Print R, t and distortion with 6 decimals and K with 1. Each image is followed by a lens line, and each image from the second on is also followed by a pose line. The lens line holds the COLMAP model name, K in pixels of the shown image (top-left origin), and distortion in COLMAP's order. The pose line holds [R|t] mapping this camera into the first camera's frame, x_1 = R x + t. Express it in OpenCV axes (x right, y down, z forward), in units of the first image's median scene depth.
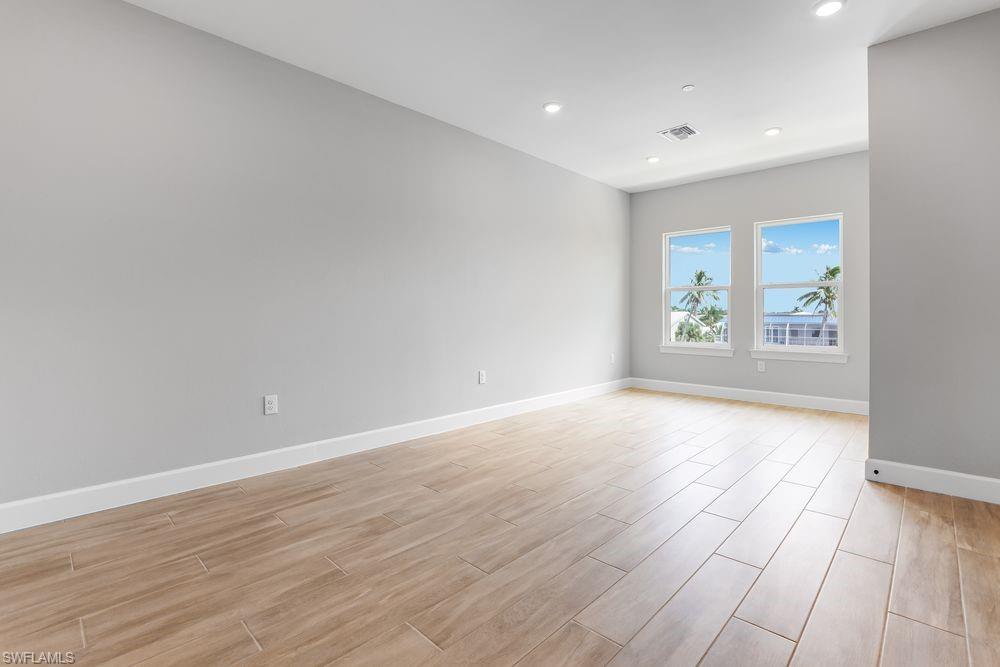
lens RADIAL K [[459.2, 0, 504.1], [0, 459.2, 319.4], [0, 0, 1]] dist [-0.028371, -0.000348]
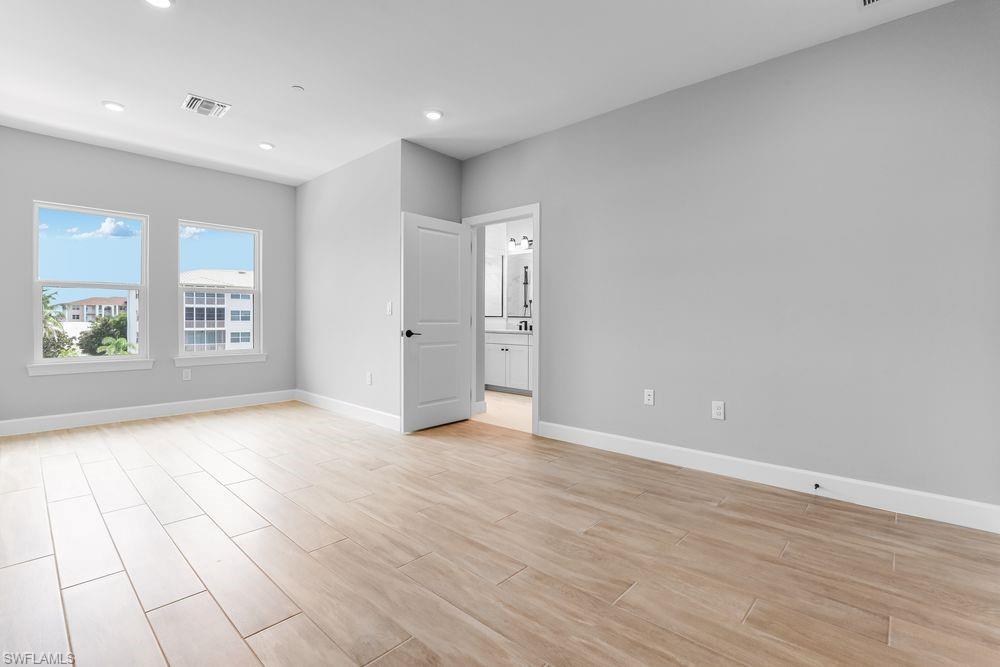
lens RADIAL K [[459.2, 0, 504.1], [0, 459.2, 319.4], [0, 0, 1]] dist [-0.028371, -0.000348]
pose [[-0.025149, -0.001975, 0.999682, -0.923493], [0.009986, 0.999948, 0.002226, -0.013761], [-0.999634, 0.010039, -0.025128, 0.913223]]
